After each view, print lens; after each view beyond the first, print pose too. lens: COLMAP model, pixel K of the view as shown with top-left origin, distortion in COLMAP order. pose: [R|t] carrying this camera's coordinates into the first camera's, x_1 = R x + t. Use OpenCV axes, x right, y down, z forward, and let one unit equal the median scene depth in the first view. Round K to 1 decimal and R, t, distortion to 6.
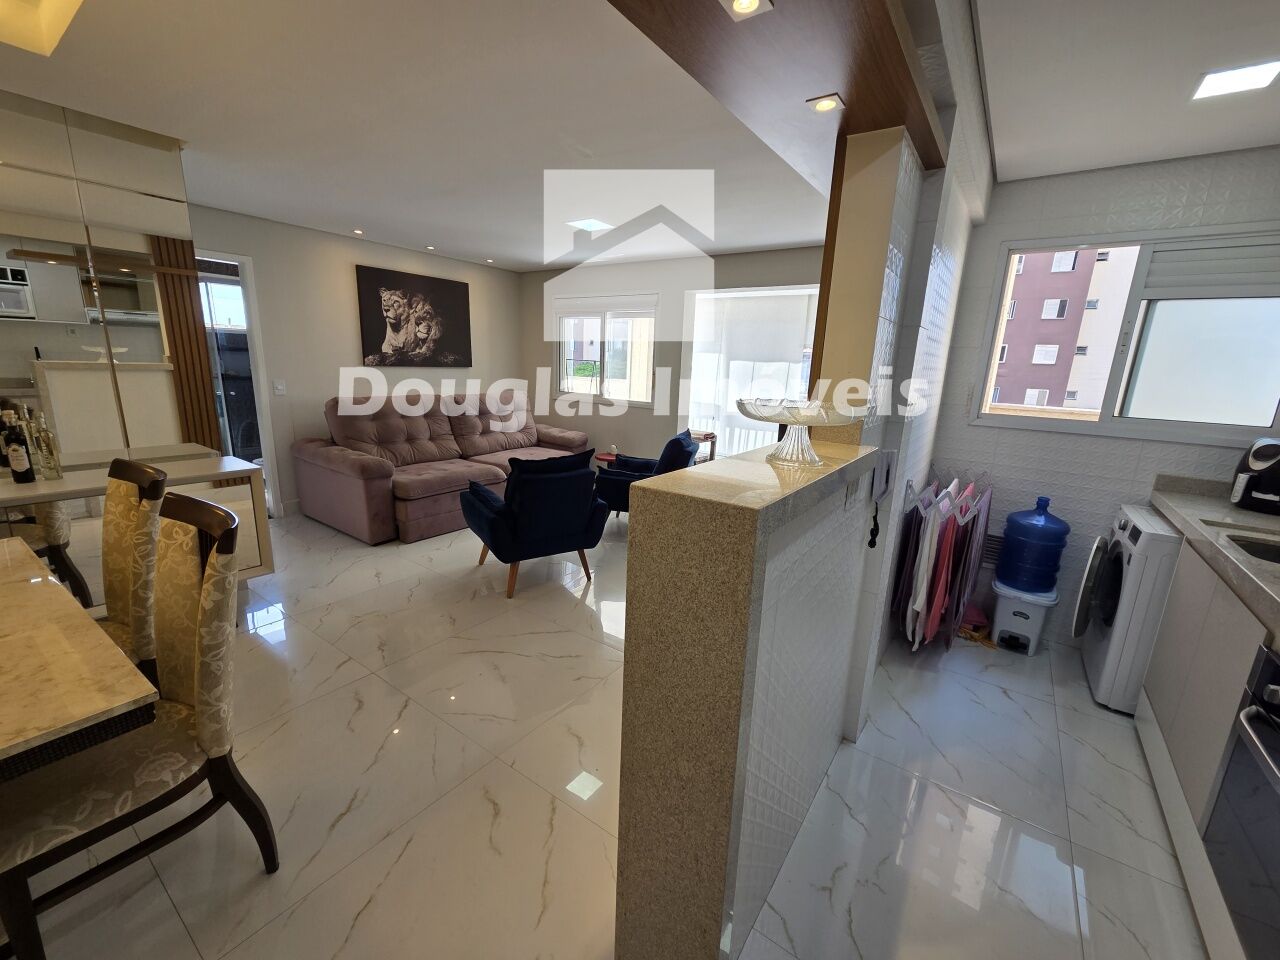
lens RADIAL K [[521.6, 0, 640.3], [0, 521.6, 479.8], [0, 0, 1]] dist [-0.000511, -0.000101]
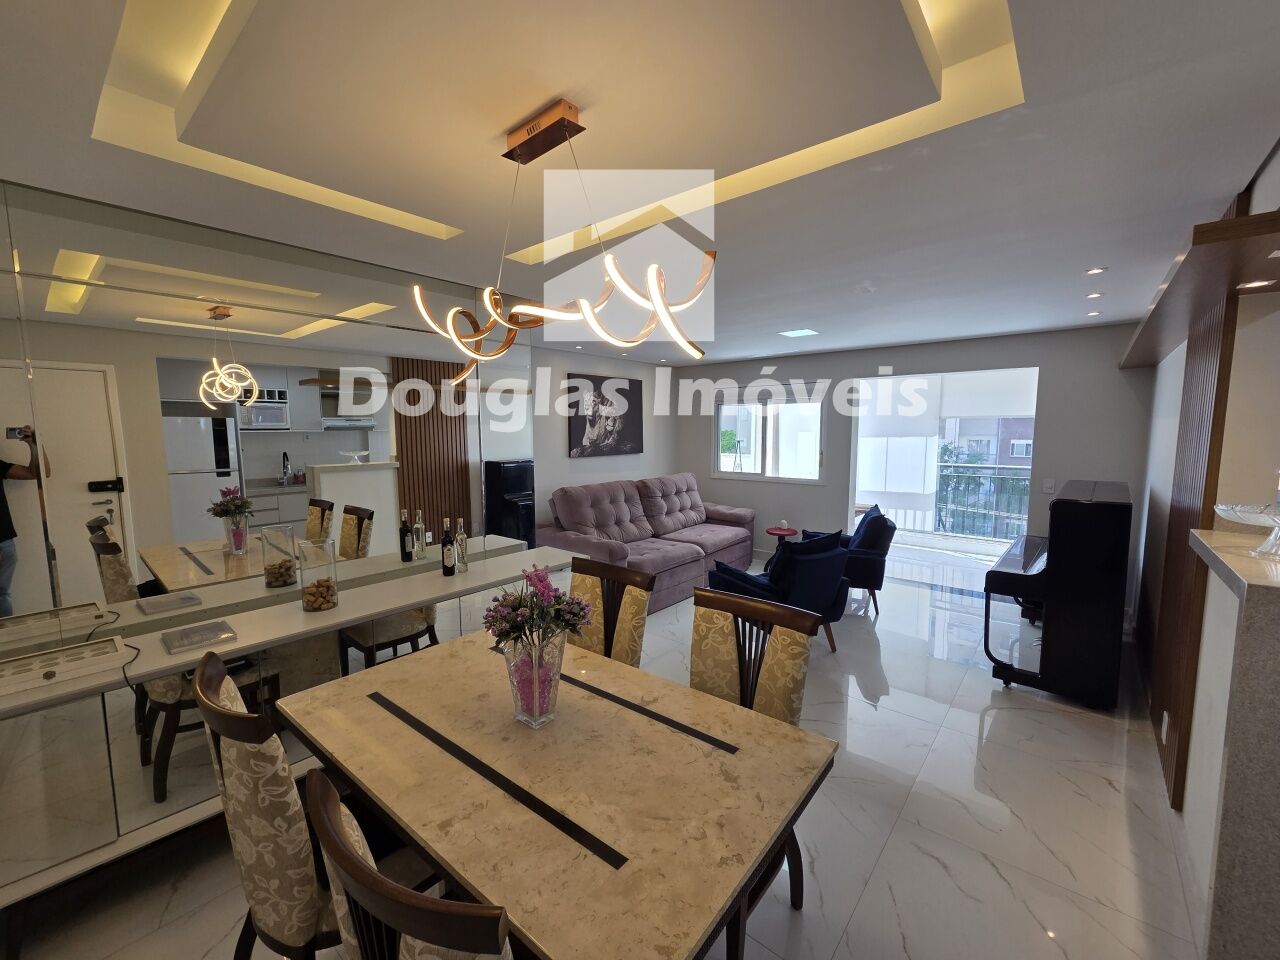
lens RADIAL K [[521.6, 0, 639.8], [0, 521.6, 482.7], [0, 0, 1]] dist [-0.000511, -0.000101]
pose [[0.995628, -0.037426, -0.085576, -0.273647], [0.026796, 0.992150, -0.122150, -0.022447], [0.089475, 0.119323, 0.988816, -0.094722]]
